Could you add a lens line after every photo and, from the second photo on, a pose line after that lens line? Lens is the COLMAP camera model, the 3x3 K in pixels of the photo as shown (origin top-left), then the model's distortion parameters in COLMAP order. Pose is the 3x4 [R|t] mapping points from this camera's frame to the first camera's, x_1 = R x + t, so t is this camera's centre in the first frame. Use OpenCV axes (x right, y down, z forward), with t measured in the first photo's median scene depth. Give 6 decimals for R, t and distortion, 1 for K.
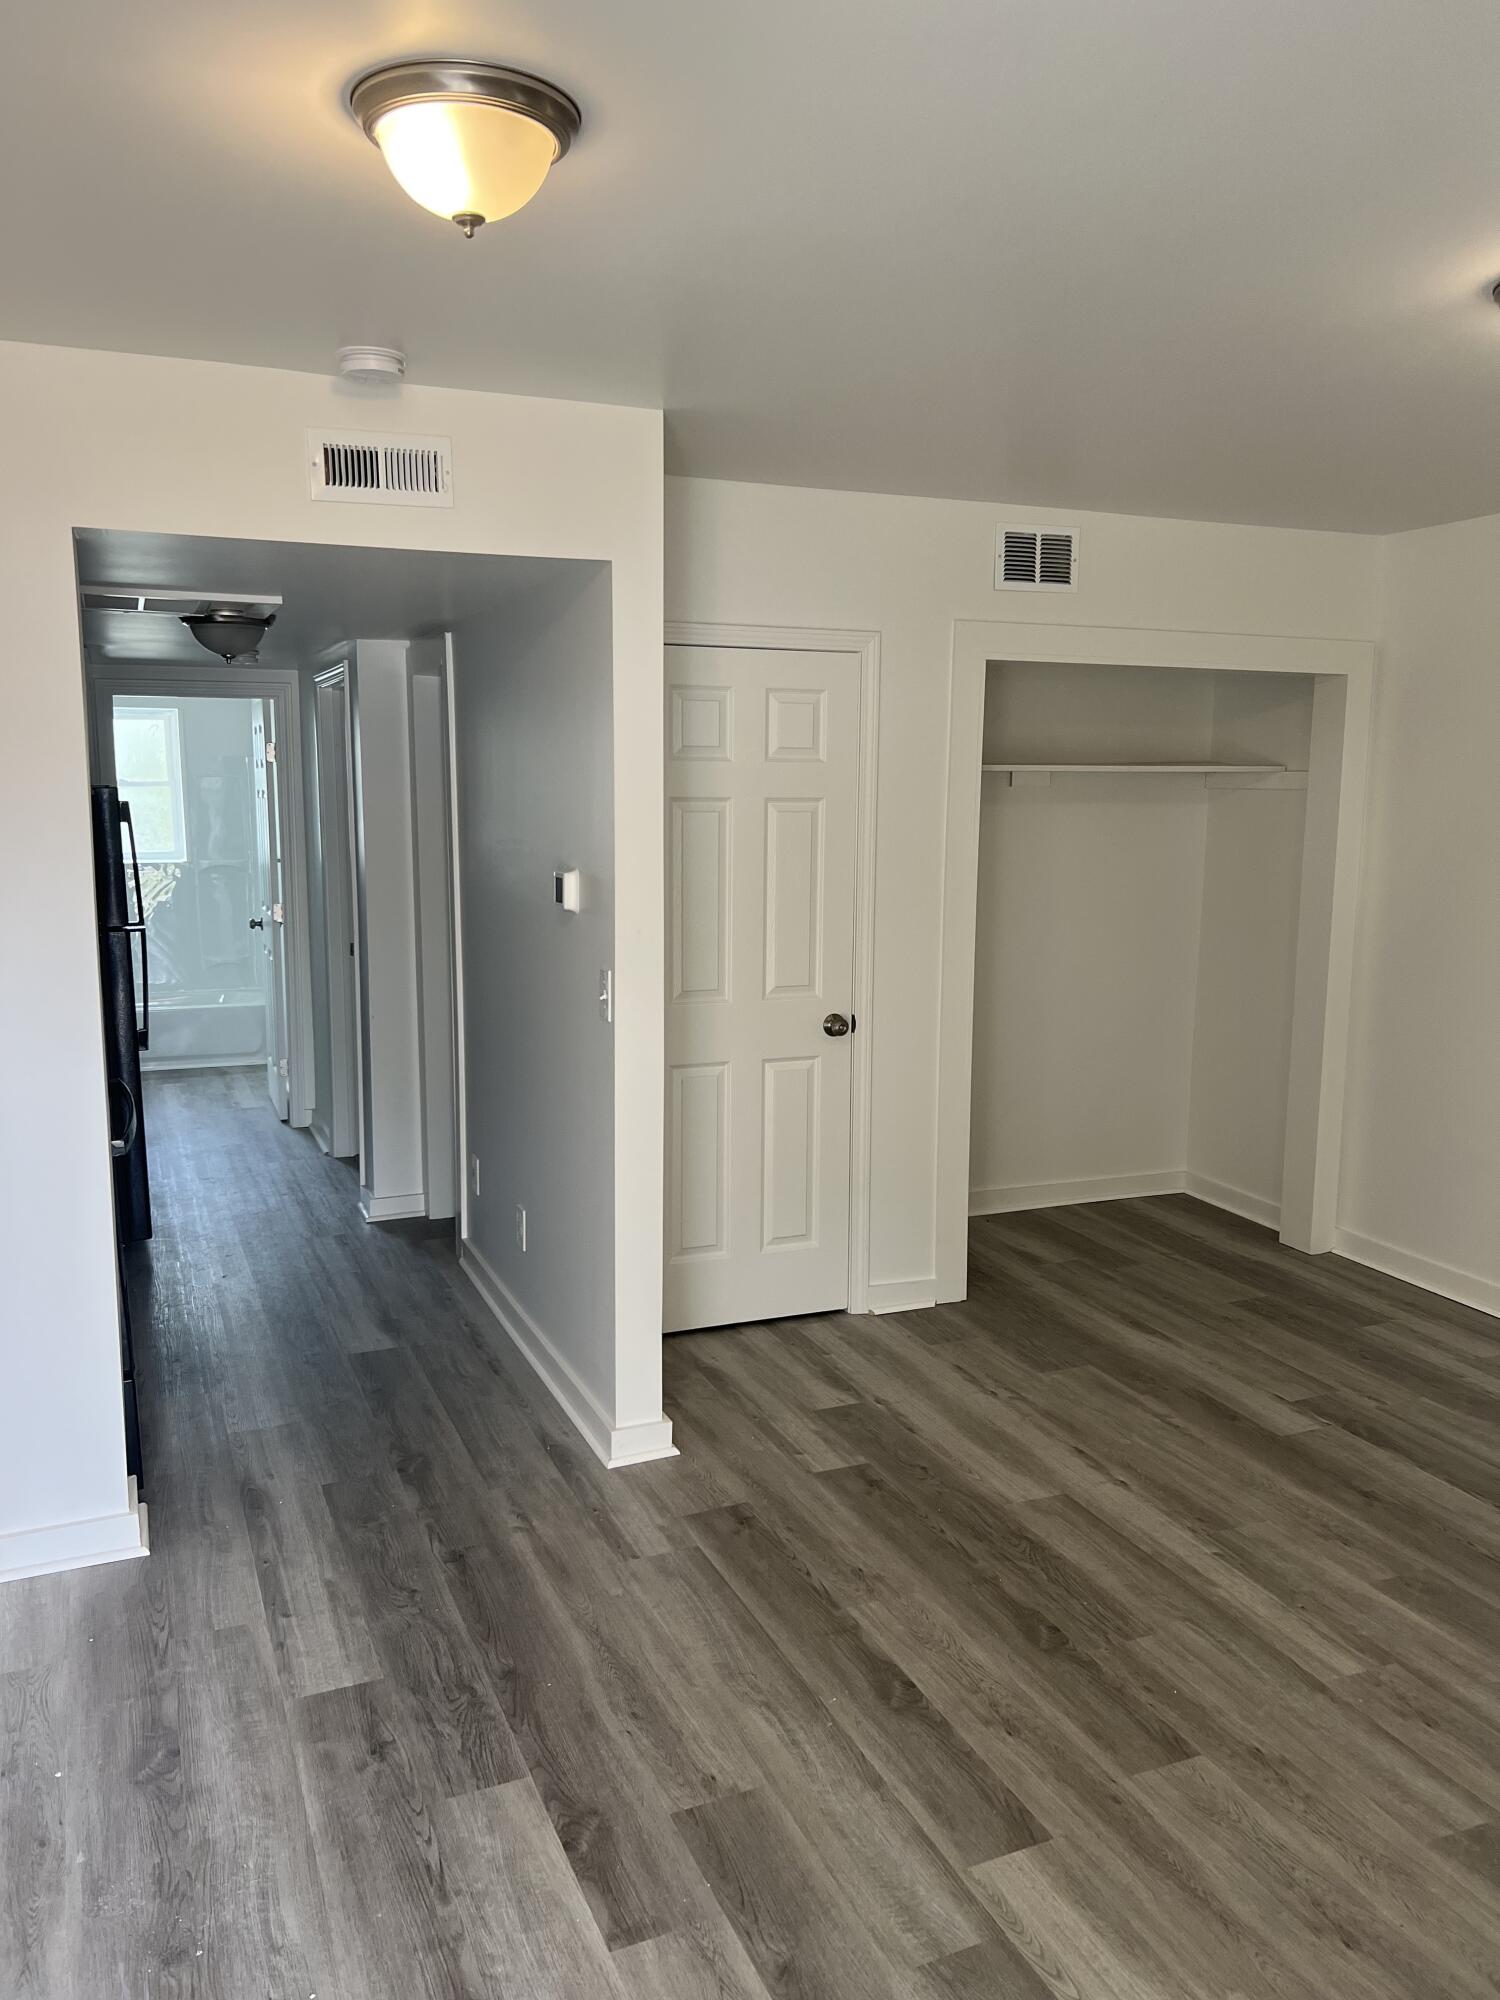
lens RADIAL K [[1501.7, 0, 761.9], [0, 1501.7, 998.7], [0, 0, 1]] dist [0.047722, -0.060579]
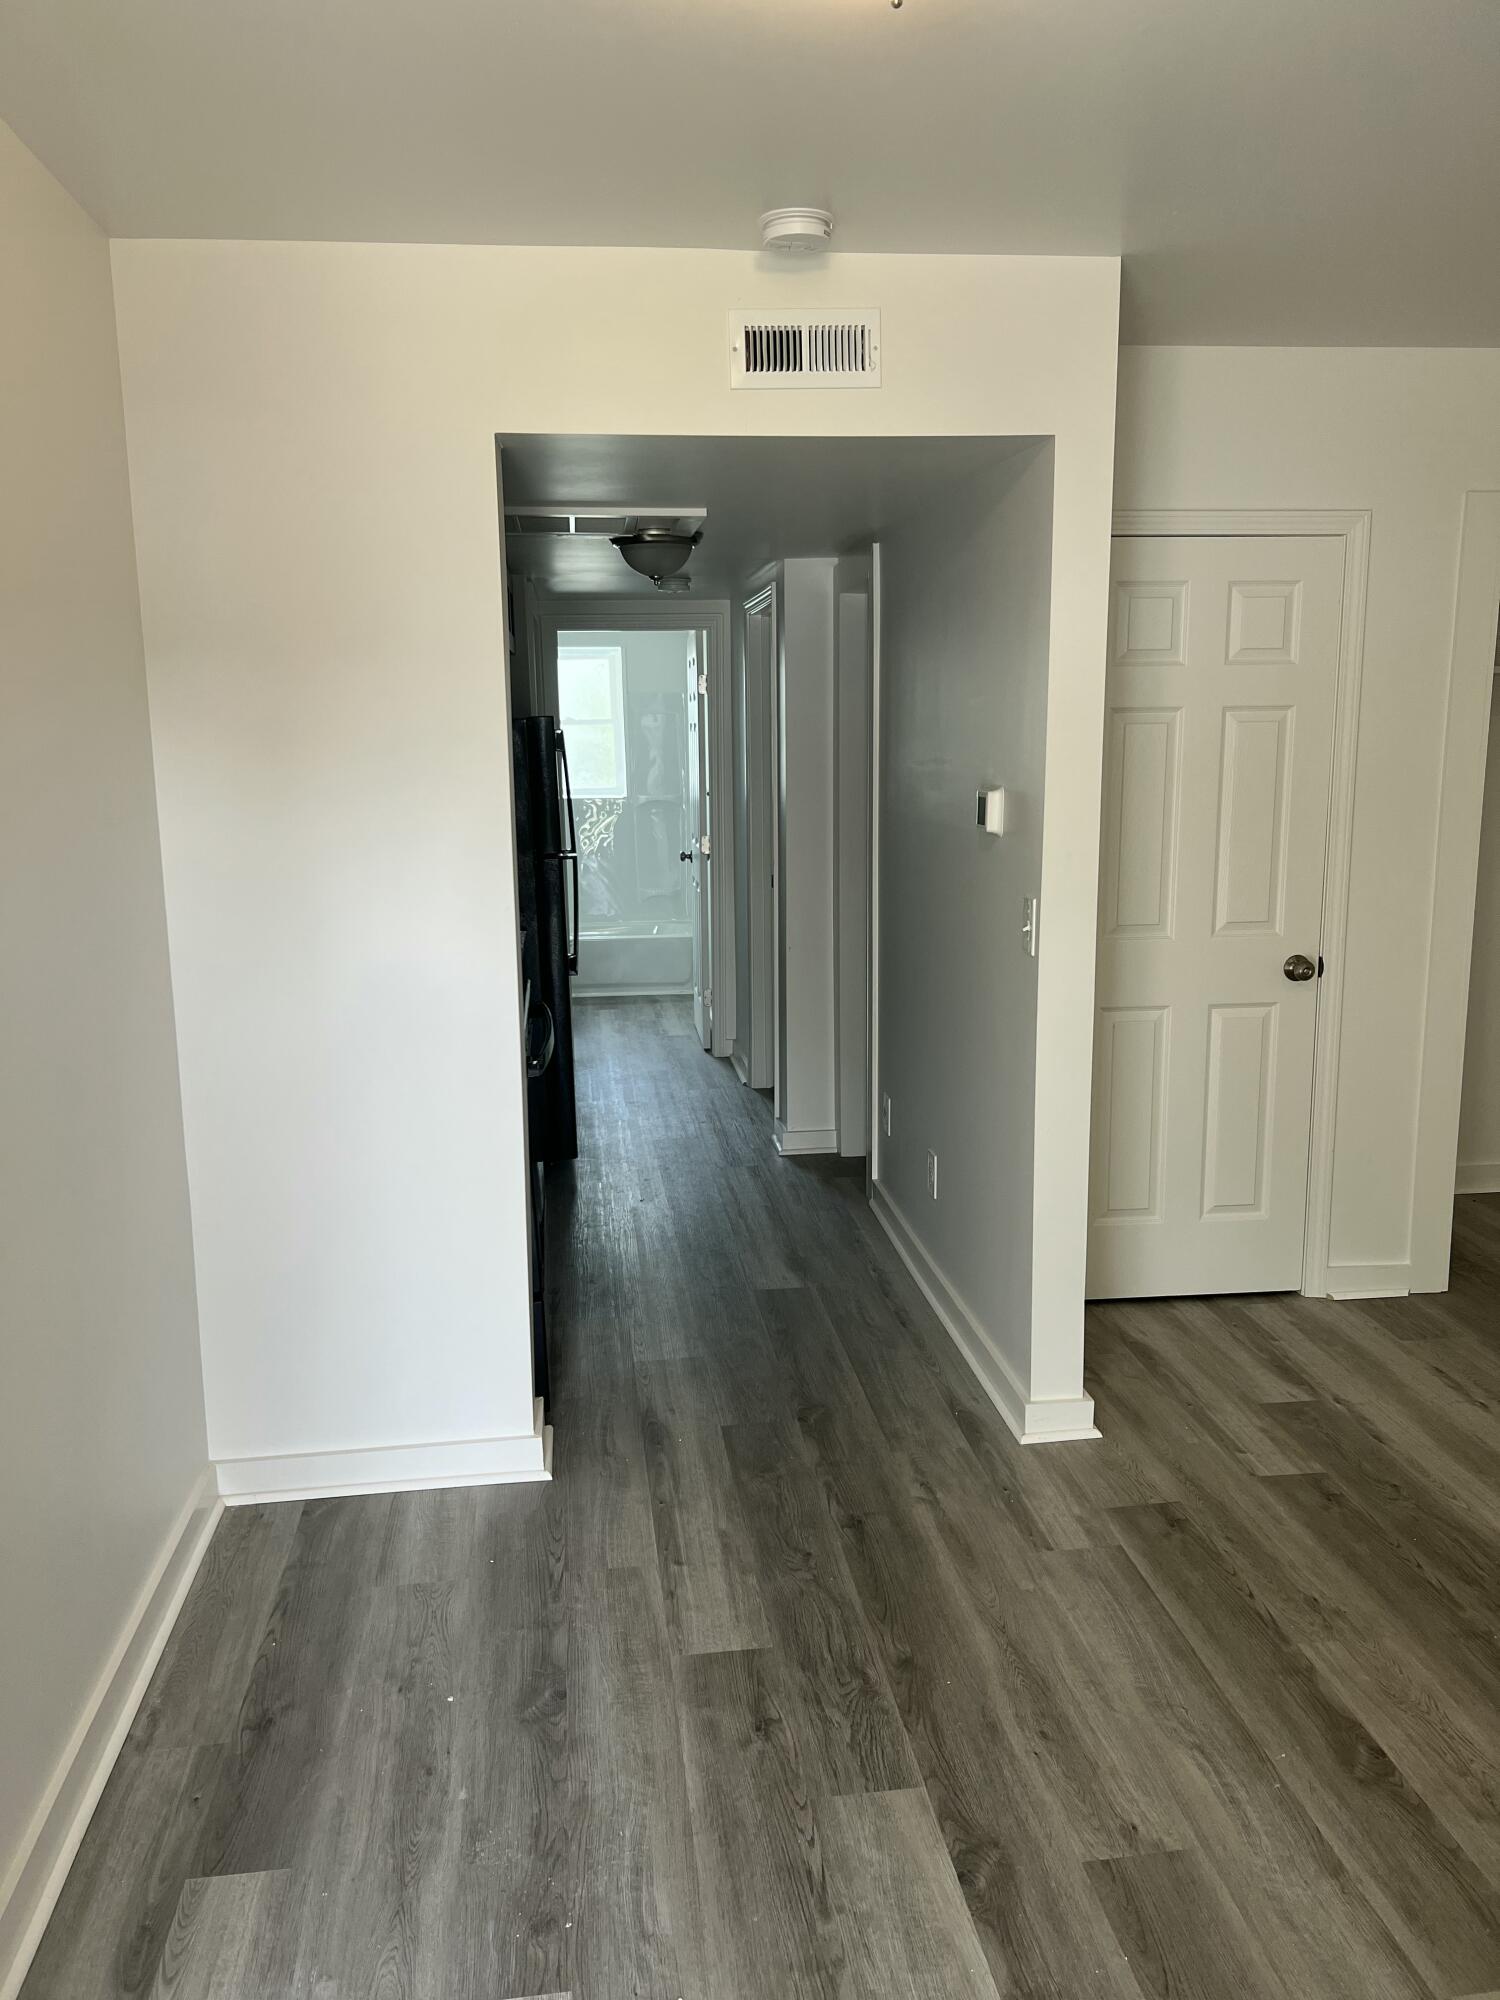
lens RADIAL K [[1501.7, 0, 738.0], [0, 1501.7, 1000.8], [0, 0, 1]] dist [0.047722, -0.060579]
pose [[0.956207, 0.032721, -0.290857, -0.008827], [-0.020772, 0.998812, 0.044074, 0.006600], [0.291954, -0.036103, 0.955751, 0.088307]]
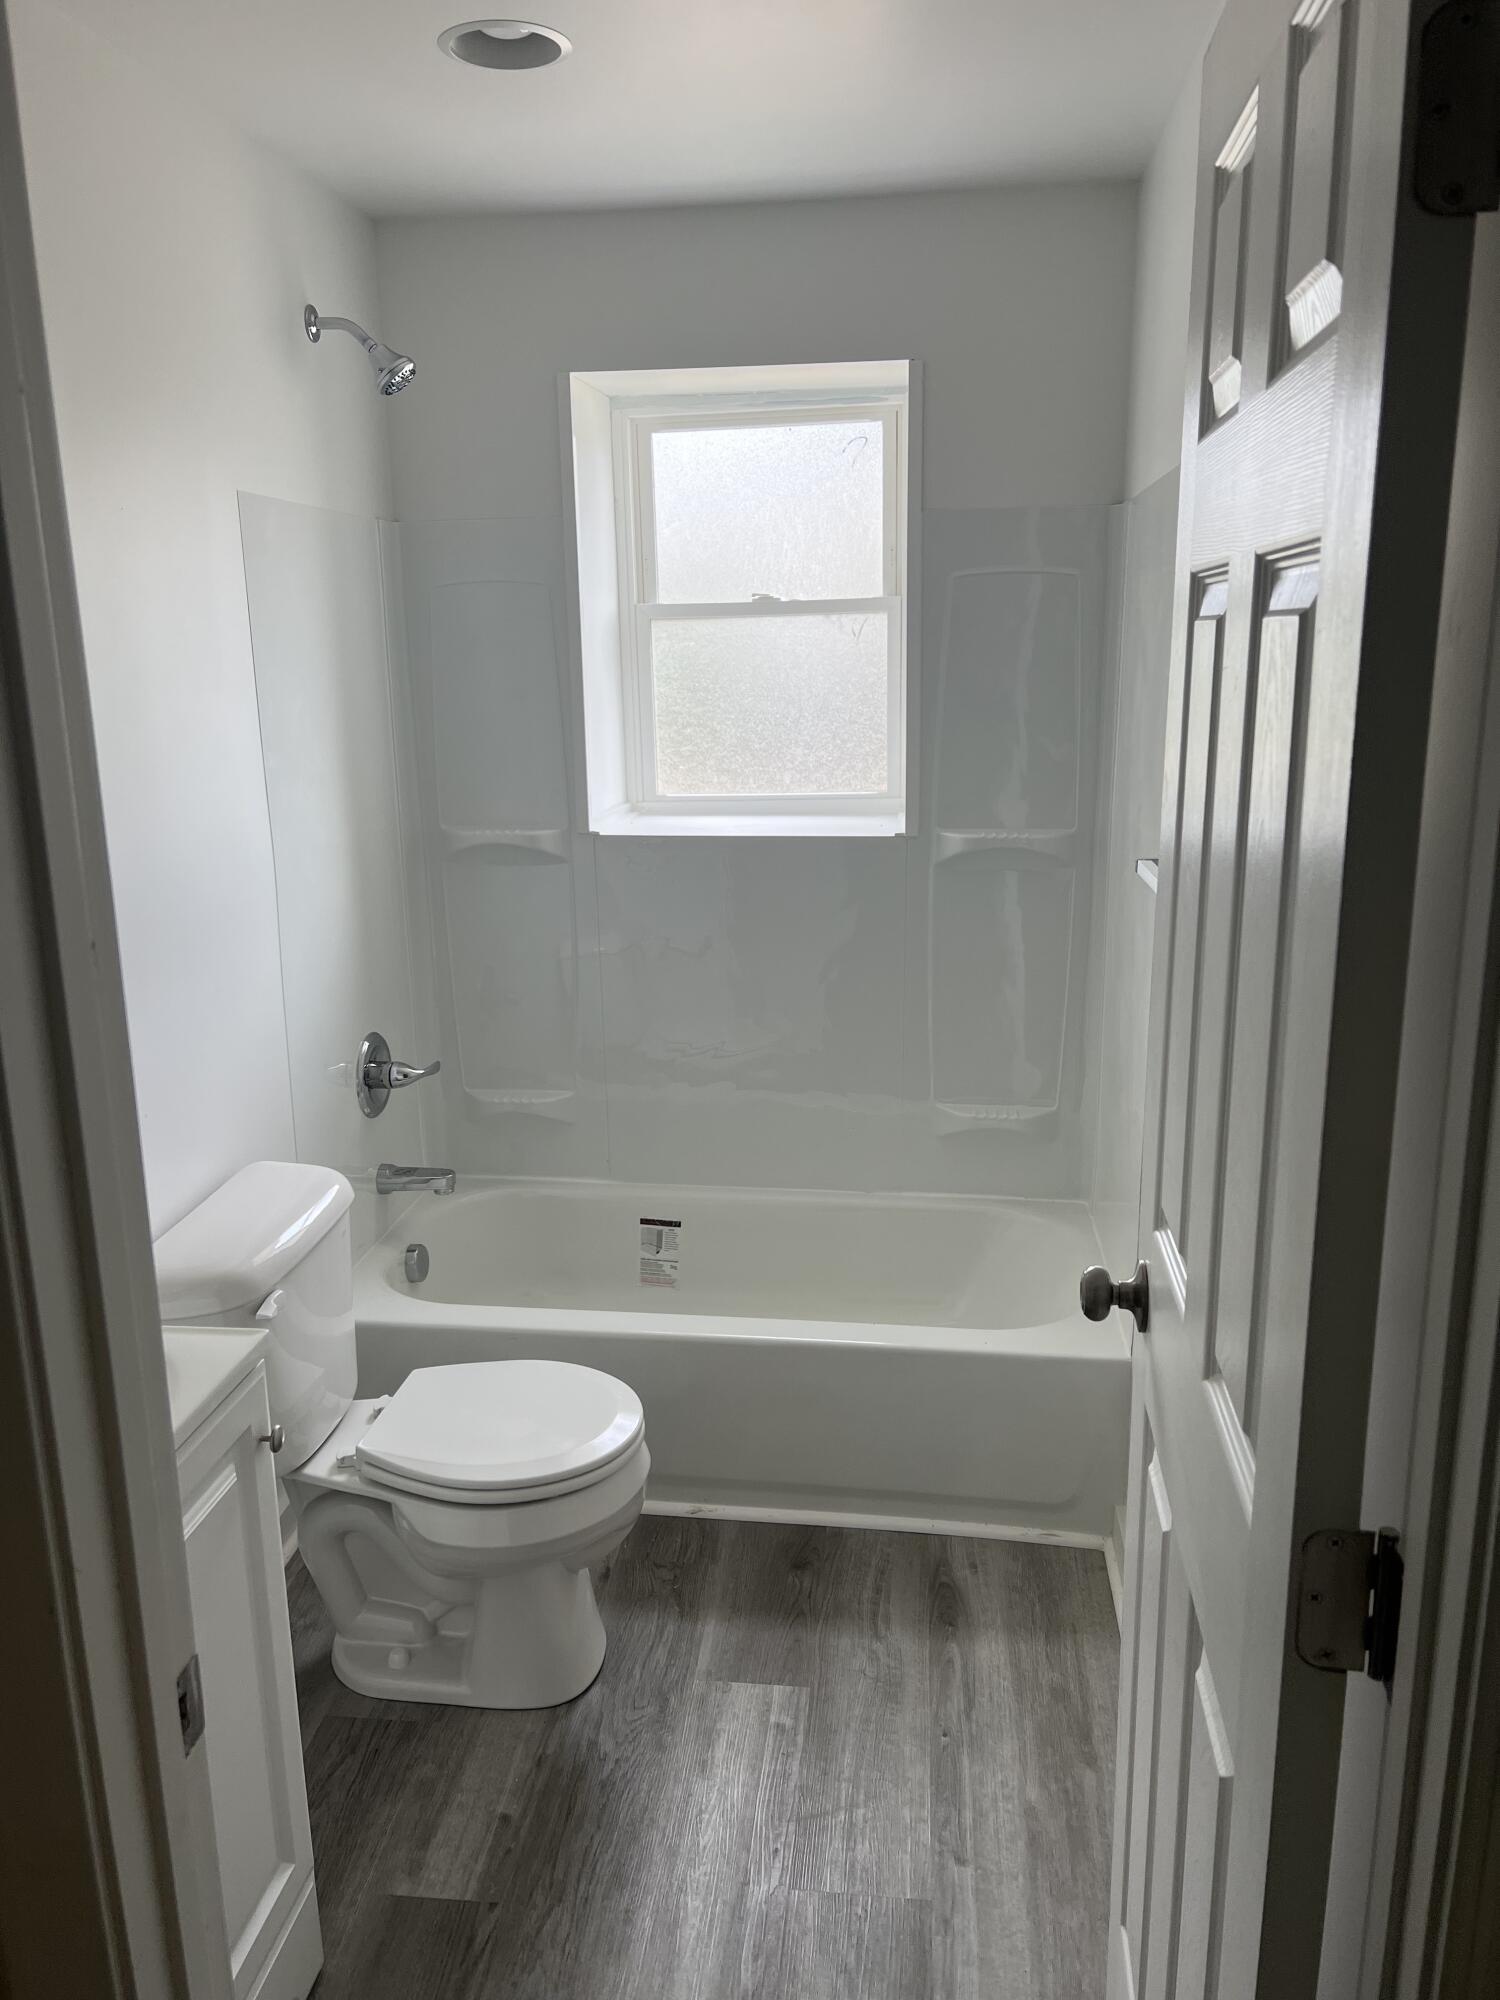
lens RADIAL K [[1501.7, 0, 737.9], [0, 1501.7, 994.1], [0, 0, 1]] dist [0.047722, -0.060579]
pose [[0.859155, 0.134233, -0.493796, -0.101217], [-0.080666, 0.988443, 0.128347, -0.032557], [0.505318, -0.070438, 0.860054, 0.339243]]
